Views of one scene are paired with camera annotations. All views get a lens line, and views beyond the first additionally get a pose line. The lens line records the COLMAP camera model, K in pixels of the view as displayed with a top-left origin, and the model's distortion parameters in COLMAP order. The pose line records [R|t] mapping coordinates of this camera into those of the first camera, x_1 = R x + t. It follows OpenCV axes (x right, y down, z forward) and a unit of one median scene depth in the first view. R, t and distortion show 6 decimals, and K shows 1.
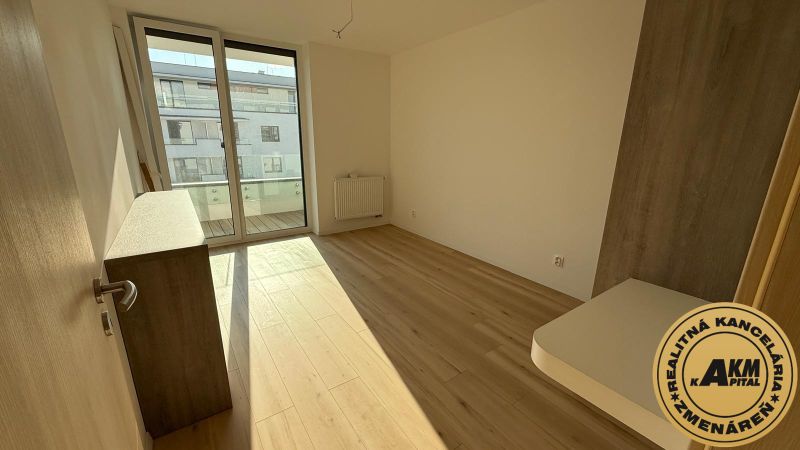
lens RADIAL K [[321.1, 0, 400.5], [0, 321.1, 225.5], [0, 0, 1]] dist [-0.001769, -0.000416]
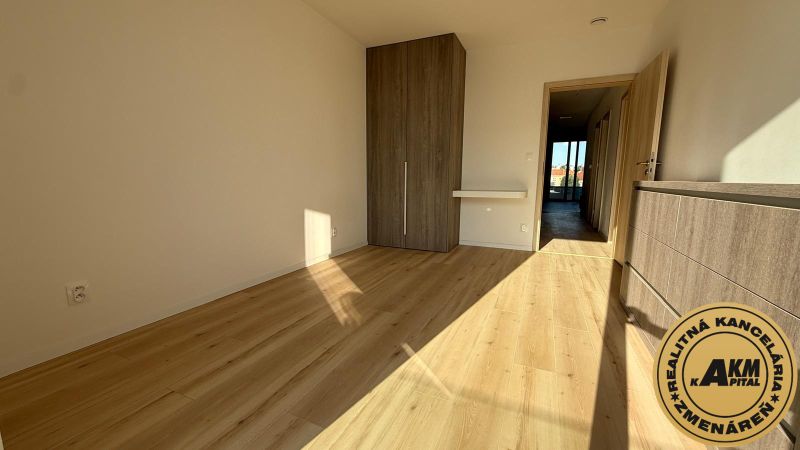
lens RADIAL K [[321.1, 0, 400.0], [0, 321.1, 224.9], [0, 0, 1]] dist [-0.001769, -0.000416]
pose [[-0.510769, -0.137561, 0.848641, -0.787923], [0.214946, 0.935332, 0.280983, -0.241459], [-0.832414, 0.325929, -0.448171, 1.553650]]
